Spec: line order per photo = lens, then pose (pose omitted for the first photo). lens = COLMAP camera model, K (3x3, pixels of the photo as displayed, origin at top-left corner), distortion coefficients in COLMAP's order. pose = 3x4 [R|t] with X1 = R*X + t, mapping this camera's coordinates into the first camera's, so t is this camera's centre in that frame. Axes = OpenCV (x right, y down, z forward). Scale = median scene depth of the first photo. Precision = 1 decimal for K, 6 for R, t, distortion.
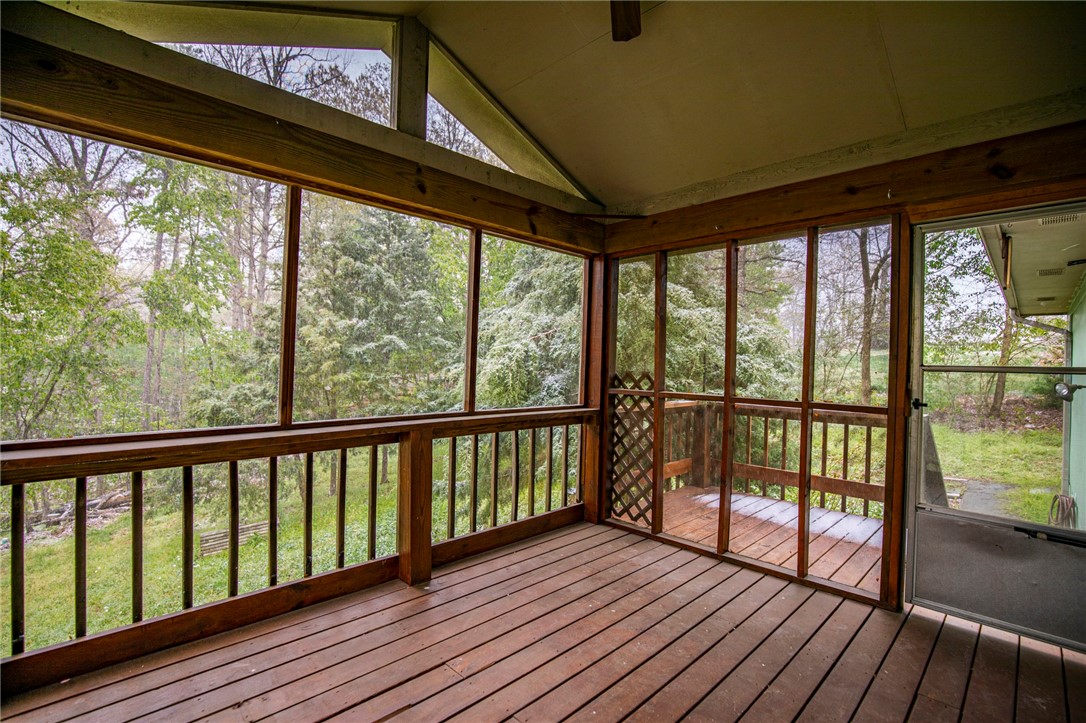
lens RADIAL K [[500.7, 0, 534.5], [0, 500.7, 364.8], [0, 0, 1]] dist [-0.033334, 0.005634]
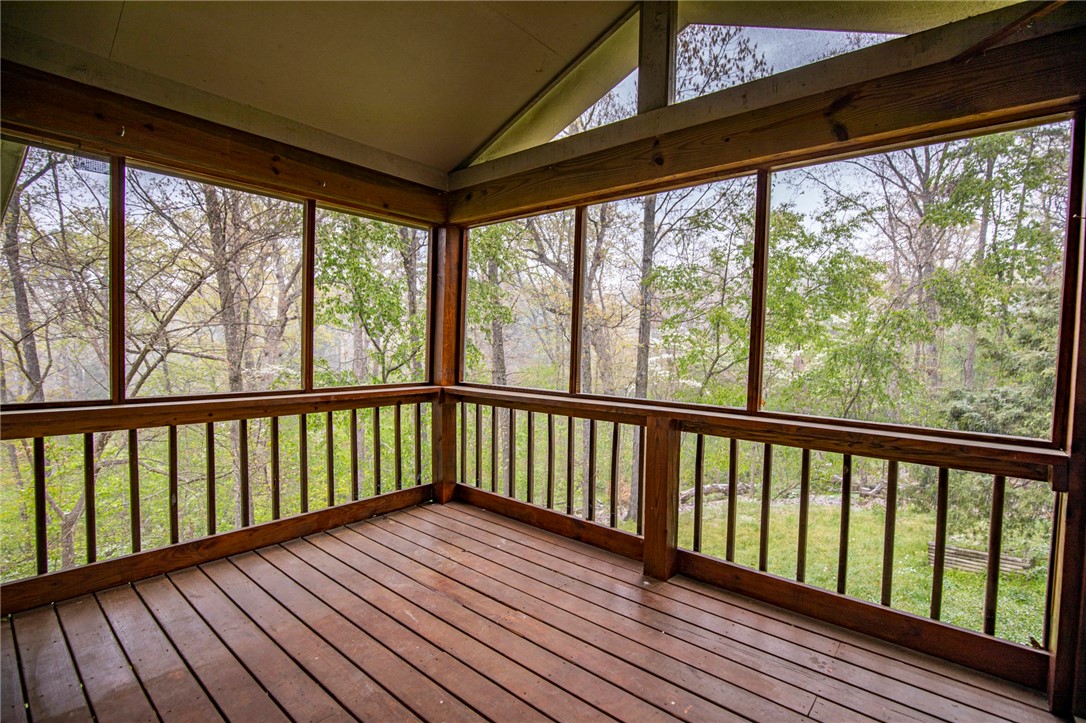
lens RADIAL K [[500.7, 0, 534.3], [0, 500.7, 355.5], [0, 0, 1]] dist [-0.033334, 0.005634]
pose [[0.099098, 0.009550, -0.995032, 0.678523], [-0.021365, 0.999744, 0.007468, 0.012988], [0.994848, 0.020519, 0.099277, 0.664857]]
